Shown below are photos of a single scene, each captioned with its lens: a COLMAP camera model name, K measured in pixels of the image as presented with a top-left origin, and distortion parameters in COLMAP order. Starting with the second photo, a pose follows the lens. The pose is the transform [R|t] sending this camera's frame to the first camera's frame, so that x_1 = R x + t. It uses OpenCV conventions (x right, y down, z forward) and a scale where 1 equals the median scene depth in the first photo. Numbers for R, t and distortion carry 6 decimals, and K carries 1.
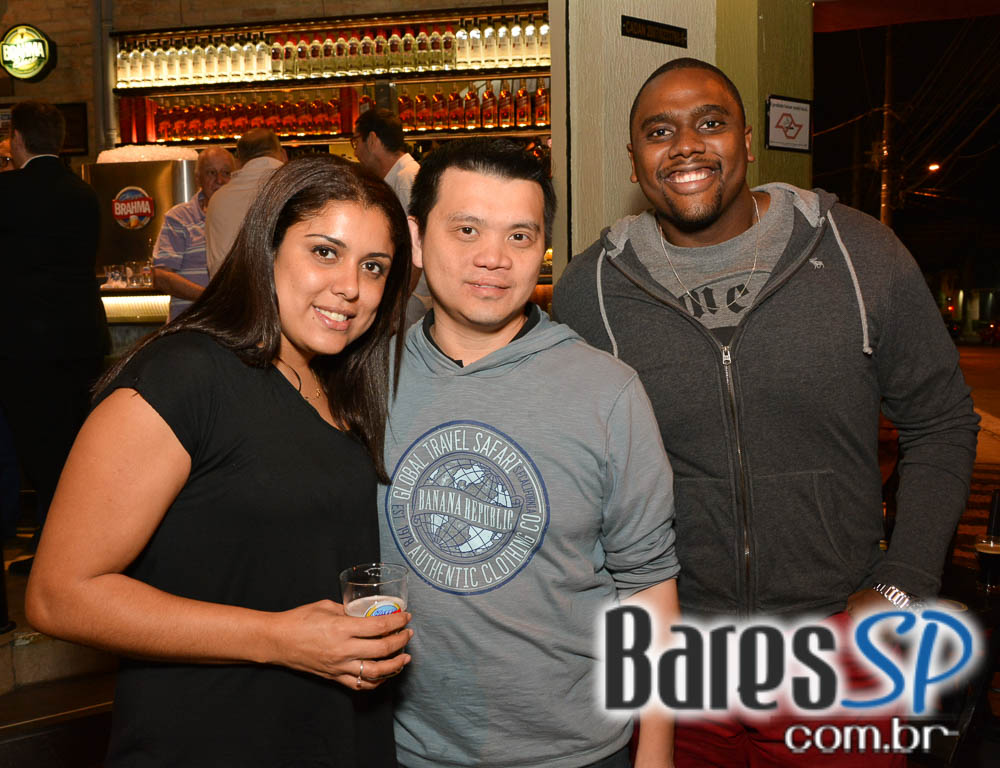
lens RADIAL K [[908.6, 0, 500.4], [0, 908.6, 387.6], [0, 0, 1]] dist [-0.041550, 0.000000]
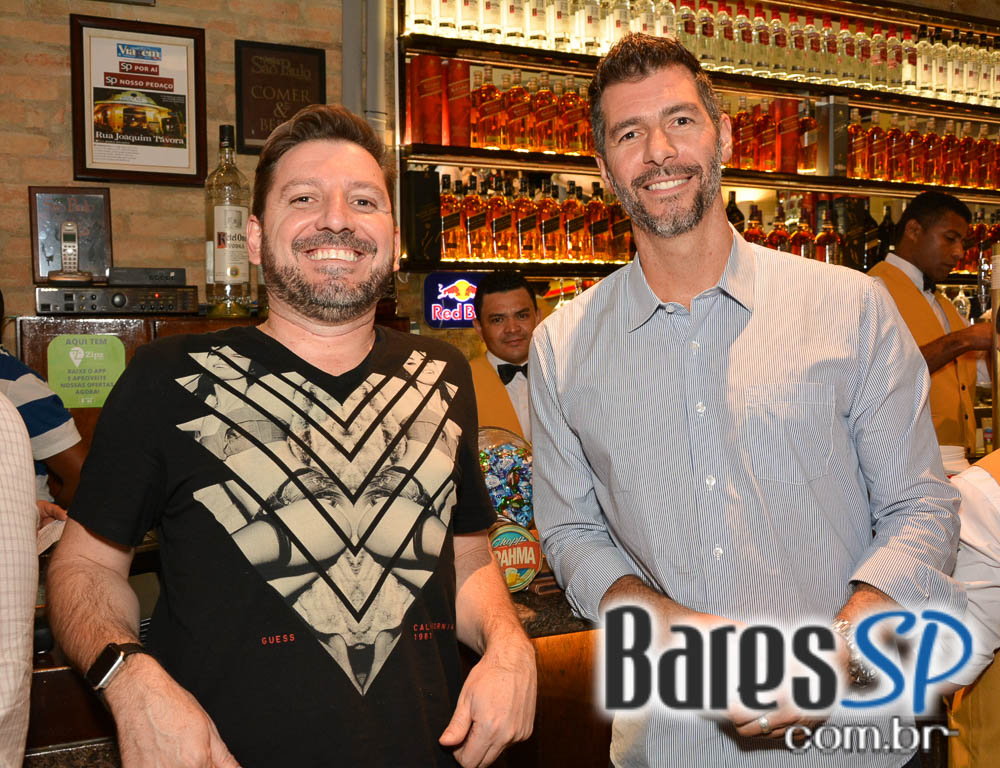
lens RADIAL K [[1111.0, 0, 491.7], [0, 1111.0, 379.9], [0, 0, 1]] dist [-0.022541, 0.000000]
pose [[0.838144, -0.011400, 0.545330, -0.736043], [0.046980, 0.997575, -0.051351, -0.110420], [-0.543422, 0.068659, 0.836647, 0.482637]]
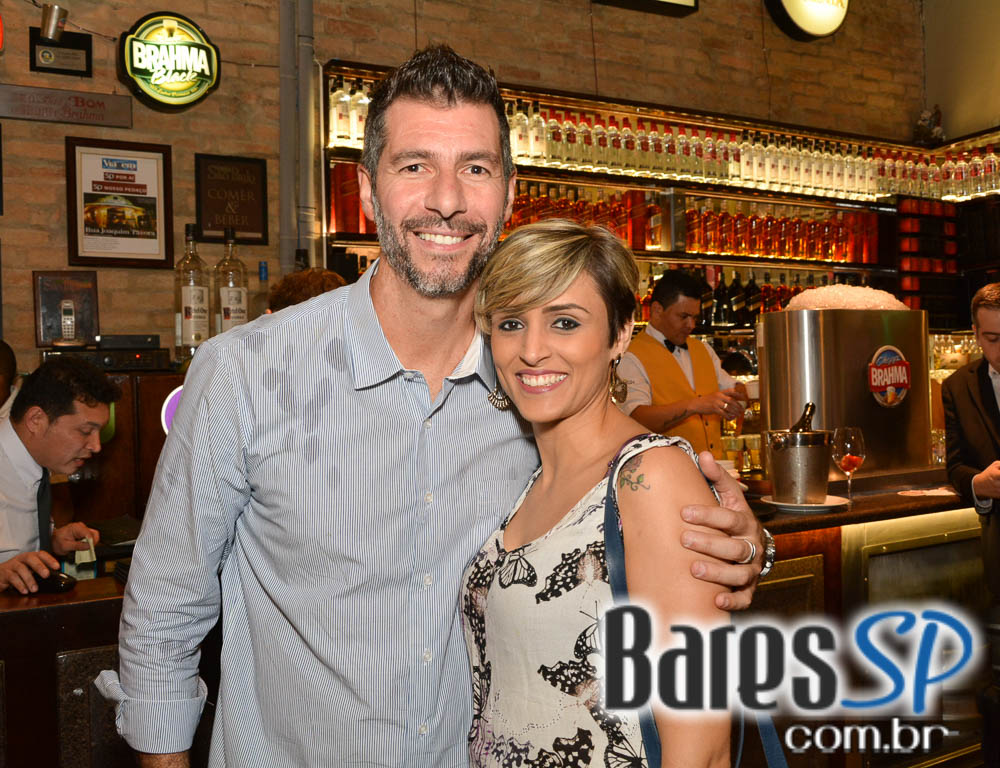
lens RADIAL K [[1057.8, 0, 501.9], [0, 1057.8, 380.7], [0, 0, 1]] dist [-0.034310, 0.000000]
pose [[0.792576, -0.003522, 0.609763, -0.797835], [0.067225, 0.994393, -0.081635, -0.102247], [-0.606056, 0.105693, 0.788369, 0.365143]]
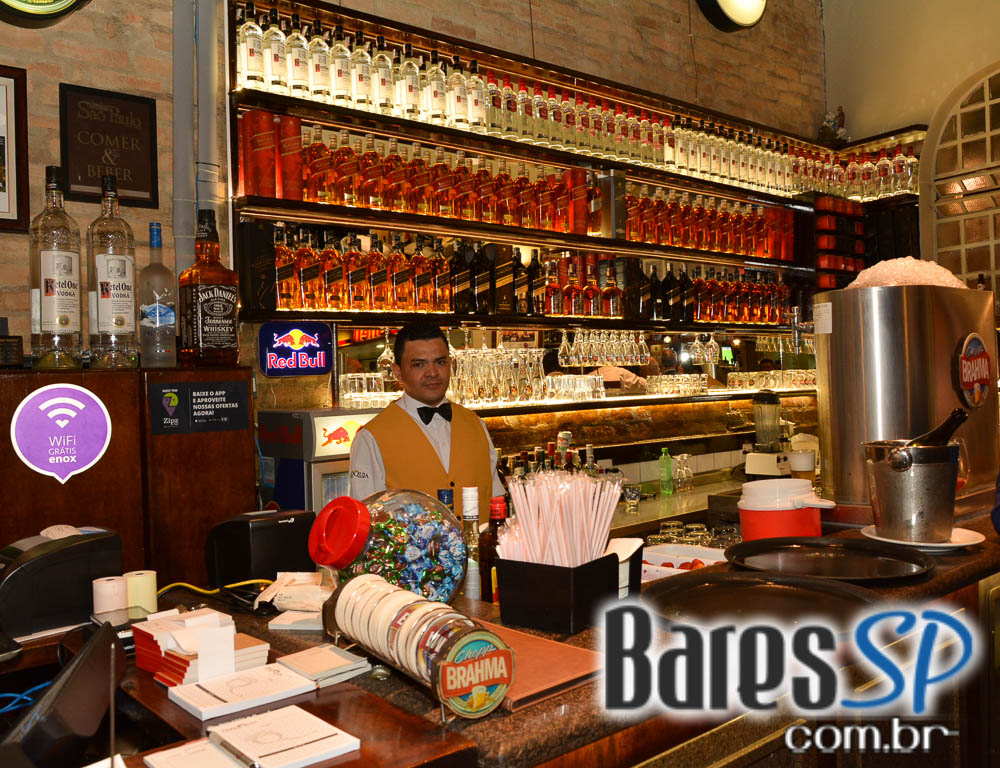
lens RADIAL K [[908.6, 0, 507.3], [0, 908.6, 381.7], [0, 0, 1]] dist [-0.041550, 0.000000]
pose [[0.672000, -0.007024, 0.740518, -0.714846], [0.086727, 0.993821, -0.069276, -0.122617], [-0.735455, 0.110776, 0.668457, 0.576227]]
